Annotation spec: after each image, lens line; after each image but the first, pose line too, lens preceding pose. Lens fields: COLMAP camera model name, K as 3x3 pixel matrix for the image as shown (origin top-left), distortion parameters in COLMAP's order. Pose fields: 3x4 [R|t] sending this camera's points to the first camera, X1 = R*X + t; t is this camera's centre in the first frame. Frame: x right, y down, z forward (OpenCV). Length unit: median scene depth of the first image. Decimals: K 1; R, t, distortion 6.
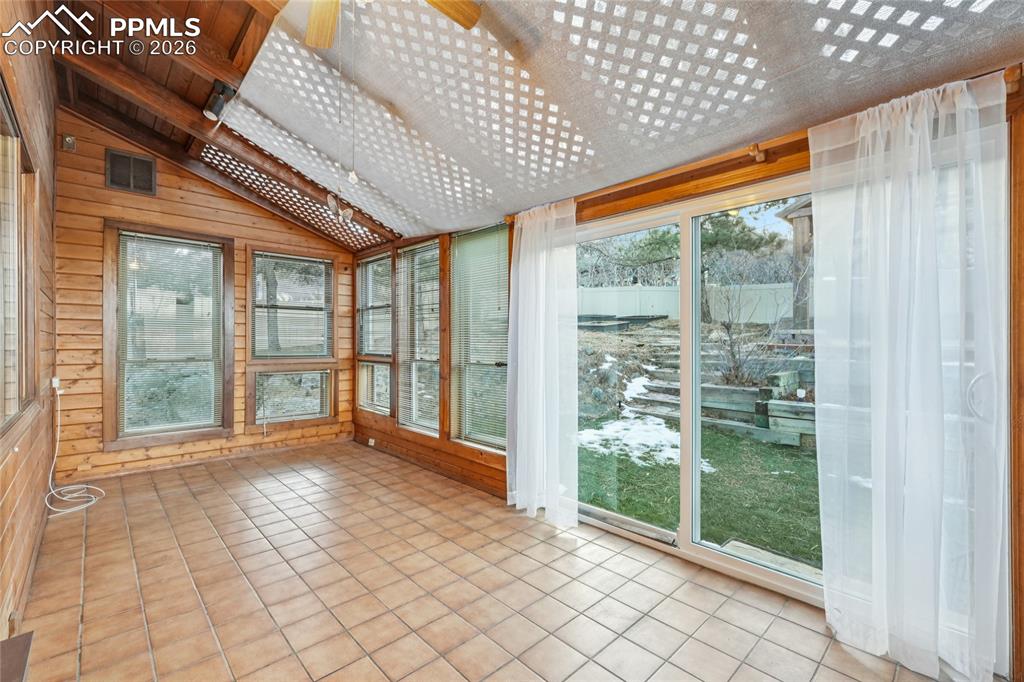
lens RADIAL K [[435.7, 0, 520.4], [0, 435.7, 340.0], [0, 0, 1]] dist [0.002448, 0.000578]
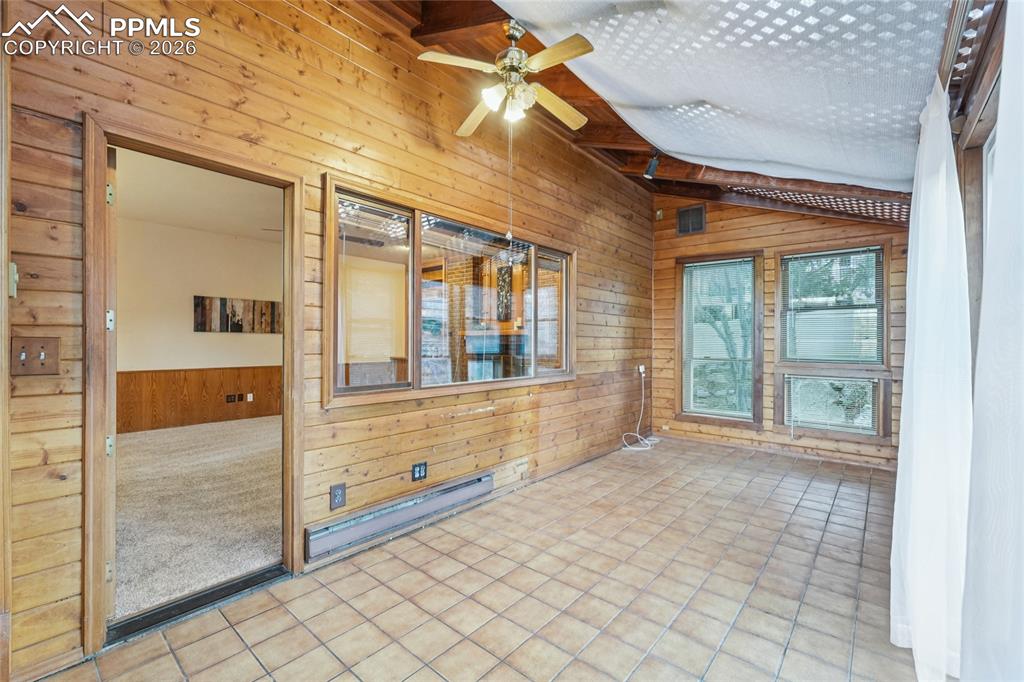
lens RADIAL K [[435.7, 0, 521.1], [0, 435.7, 342.6], [0, 0, 1]] dist [0.002448, 0.000578]
pose [[0.124117, 0.000609, -0.992267, 0.407888], [-0.001545, 0.999999, 0.000421, 0.000502], [0.992266, 0.001480, 0.124118, 0.313834]]
